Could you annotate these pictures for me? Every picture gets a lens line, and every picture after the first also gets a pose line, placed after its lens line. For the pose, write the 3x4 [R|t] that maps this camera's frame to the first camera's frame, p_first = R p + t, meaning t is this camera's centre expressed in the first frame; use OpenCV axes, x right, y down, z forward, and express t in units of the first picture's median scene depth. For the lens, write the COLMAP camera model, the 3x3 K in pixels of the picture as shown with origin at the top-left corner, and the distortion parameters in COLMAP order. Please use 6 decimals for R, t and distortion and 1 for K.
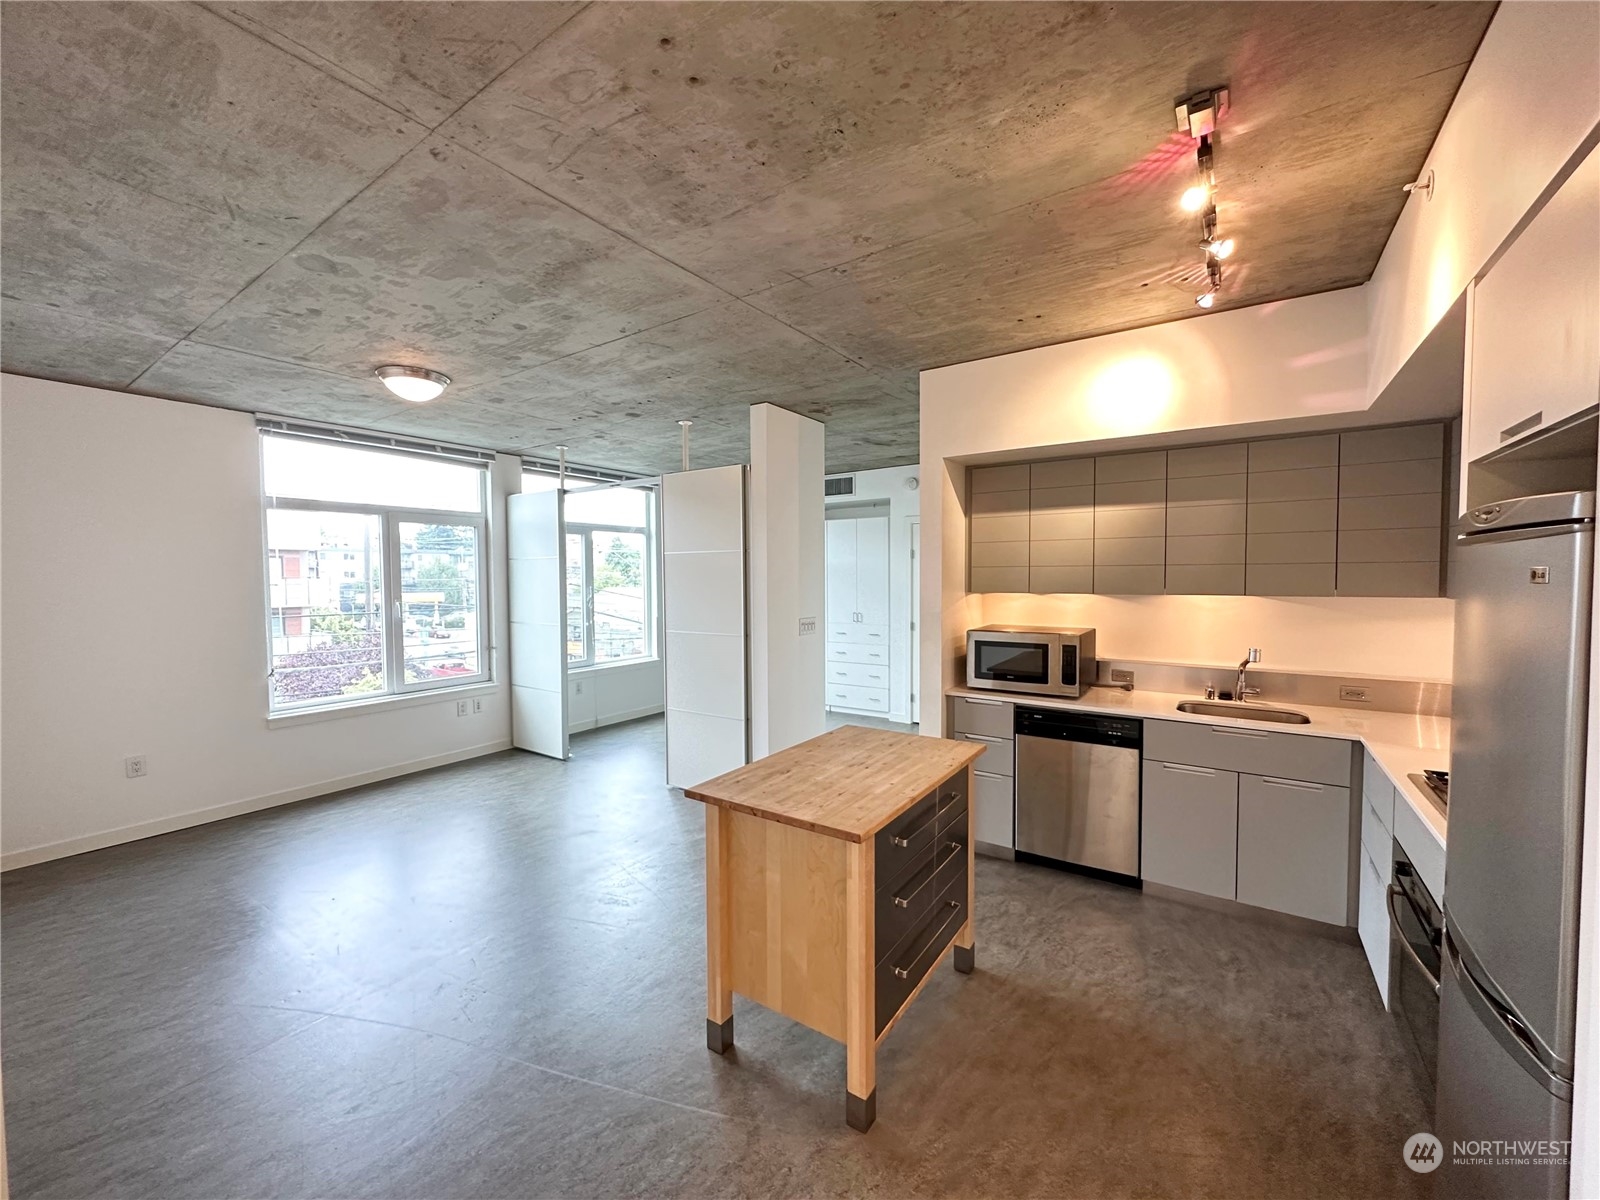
lens RADIAL K [[636.6, 0, 795.4], [0, 636.6, 598.3], [0, 0, 1]] dist [-0.000247, 0.000743]
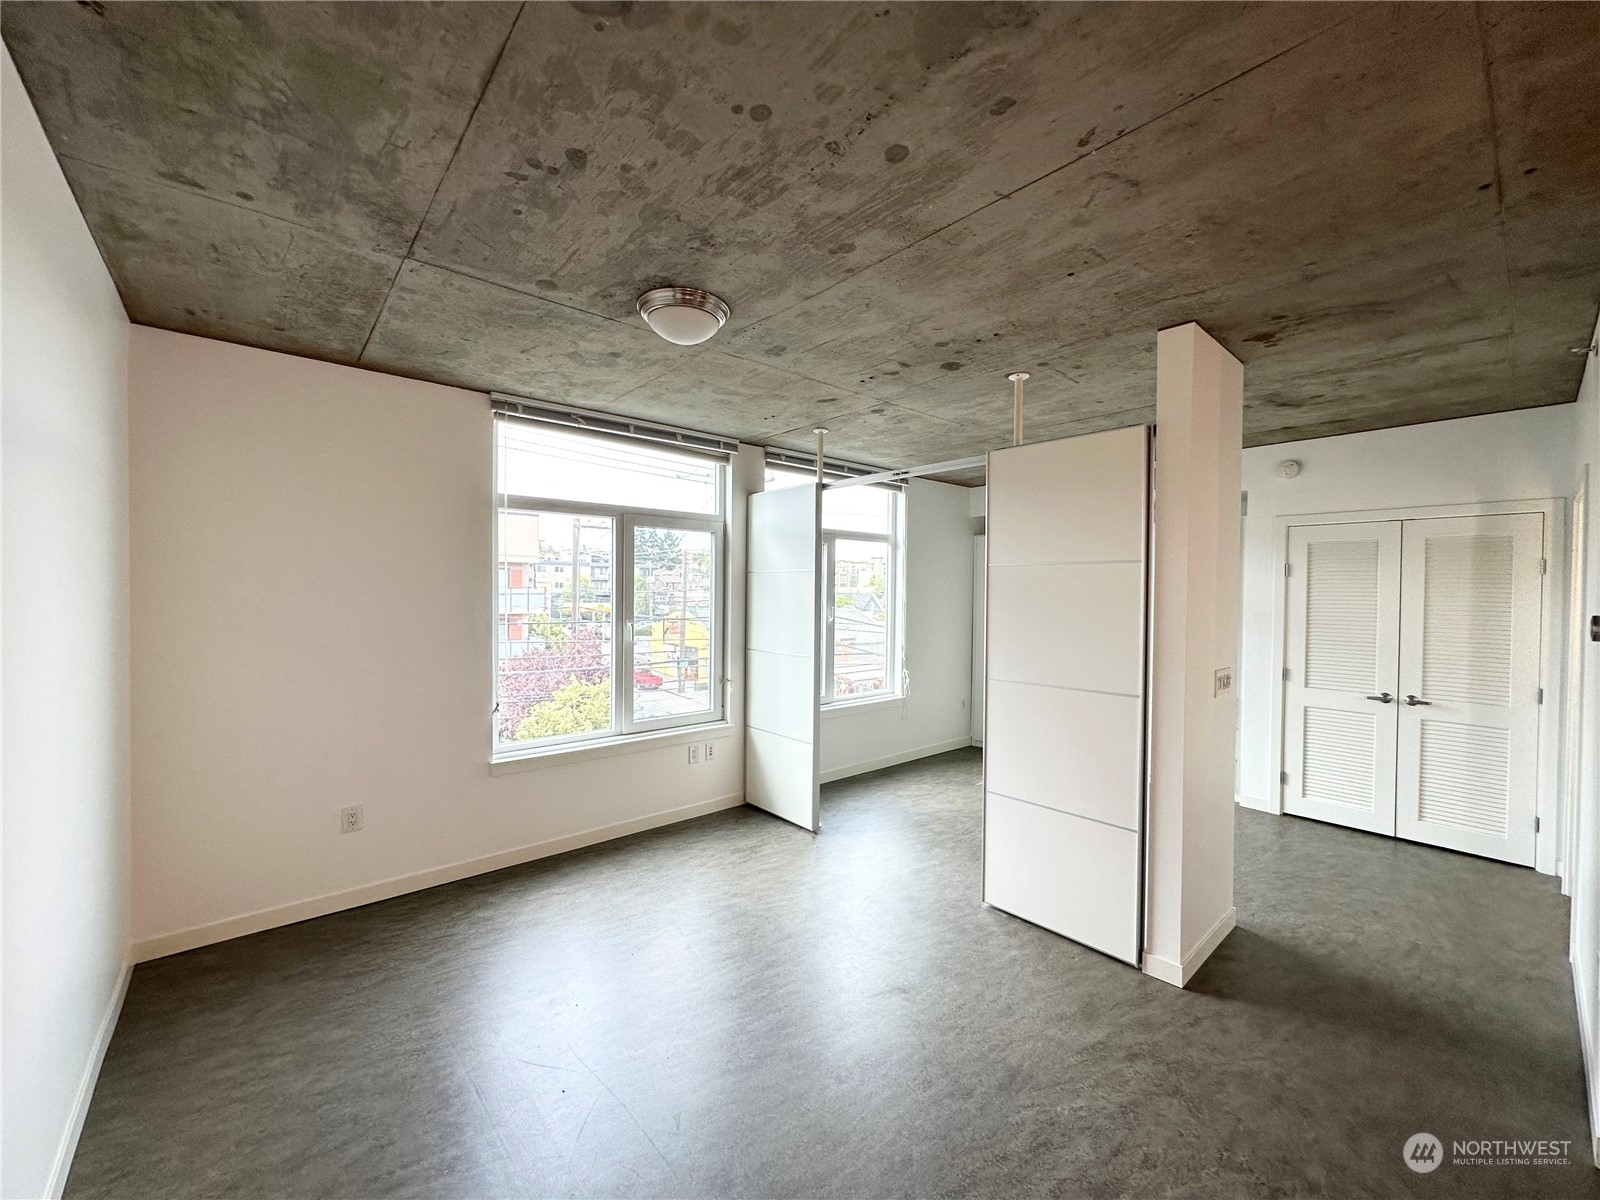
lens RADIAL K [[636.6, 0, 797.5], [0, 636.6, 597.7], [0, 0, 1]] dist [-0.000247, 0.000743]
pose [[0.968524, 0.018913, -0.248200, -0.296926], [-0.025279, 0.999427, -0.022487, -0.019135], [0.247633, 0.028054, 0.968448, 0.360015]]
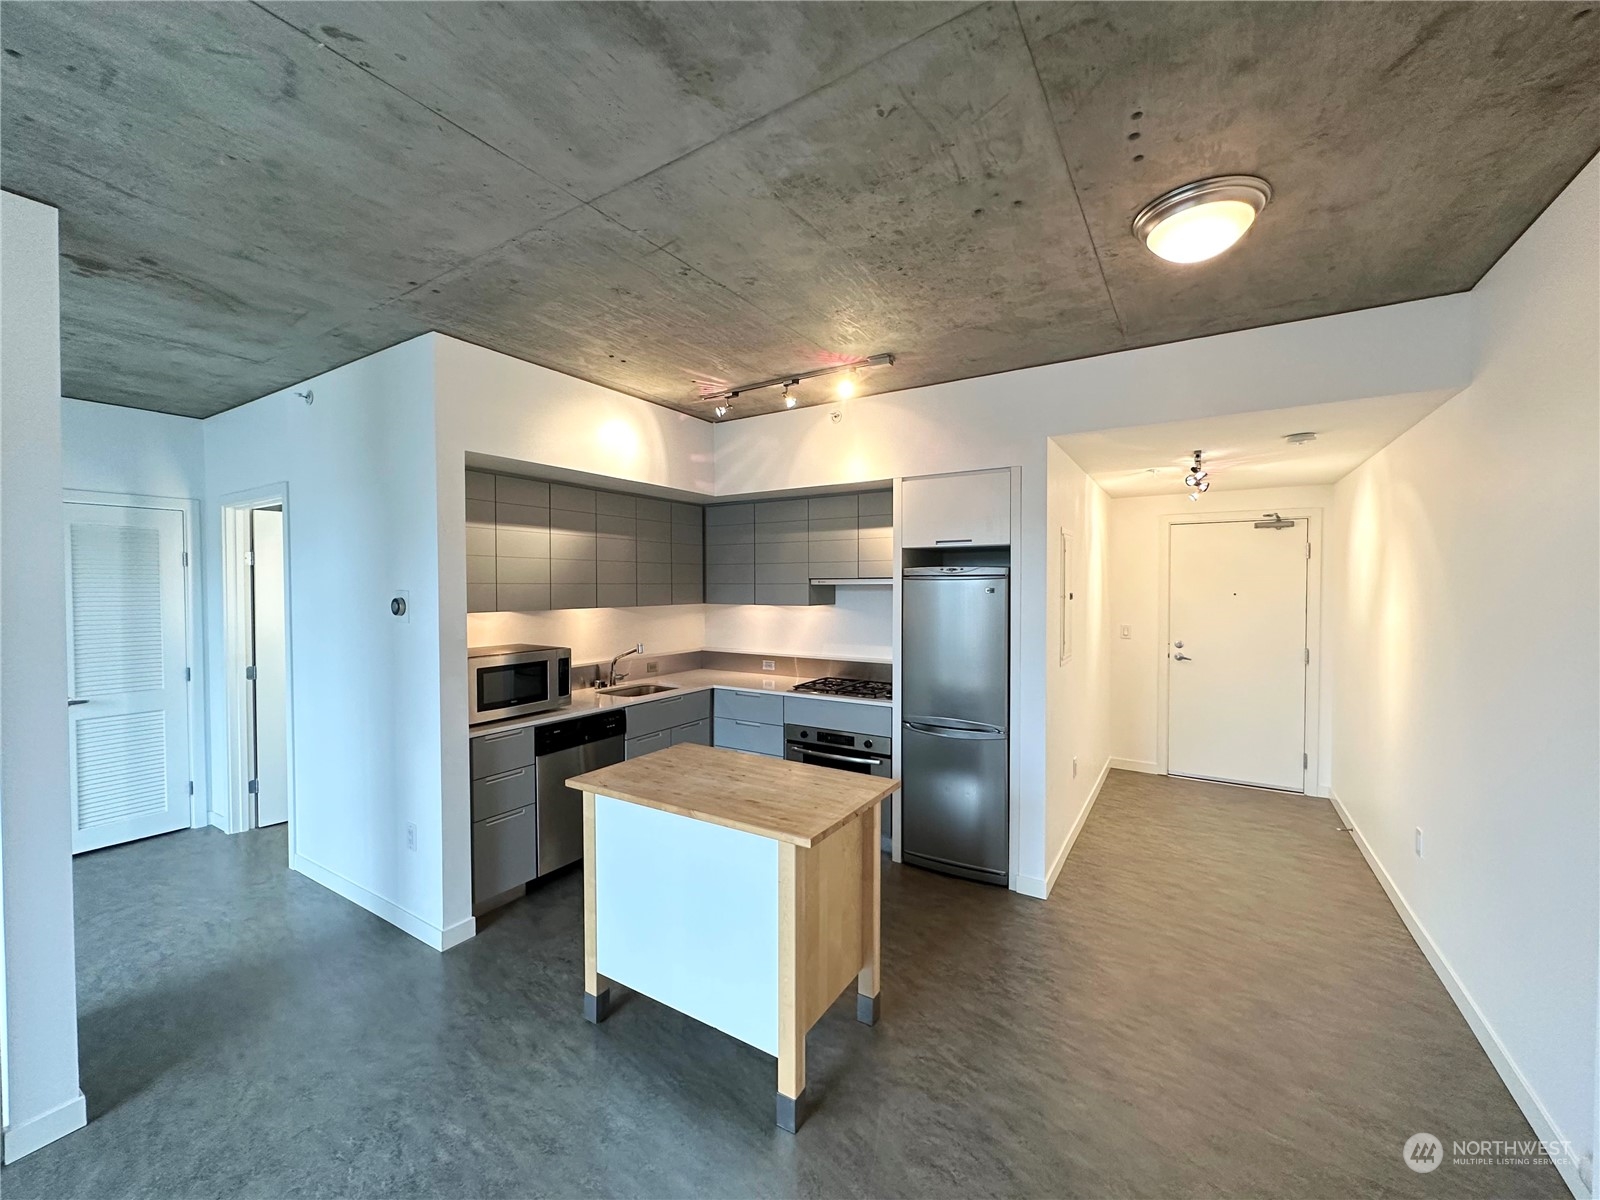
lens RADIAL K [[636.6, 0, 800.4], [0, 636.6, 598.5], [0, 0, 1]] dist [-0.000247, 0.000743]
pose [[-0.040934, -0.016074, 0.999033, -0.589850], [0.041393, 0.998985, 0.017770, -0.026004], [-0.998304, 0.042080, -0.040227, 0.587657]]
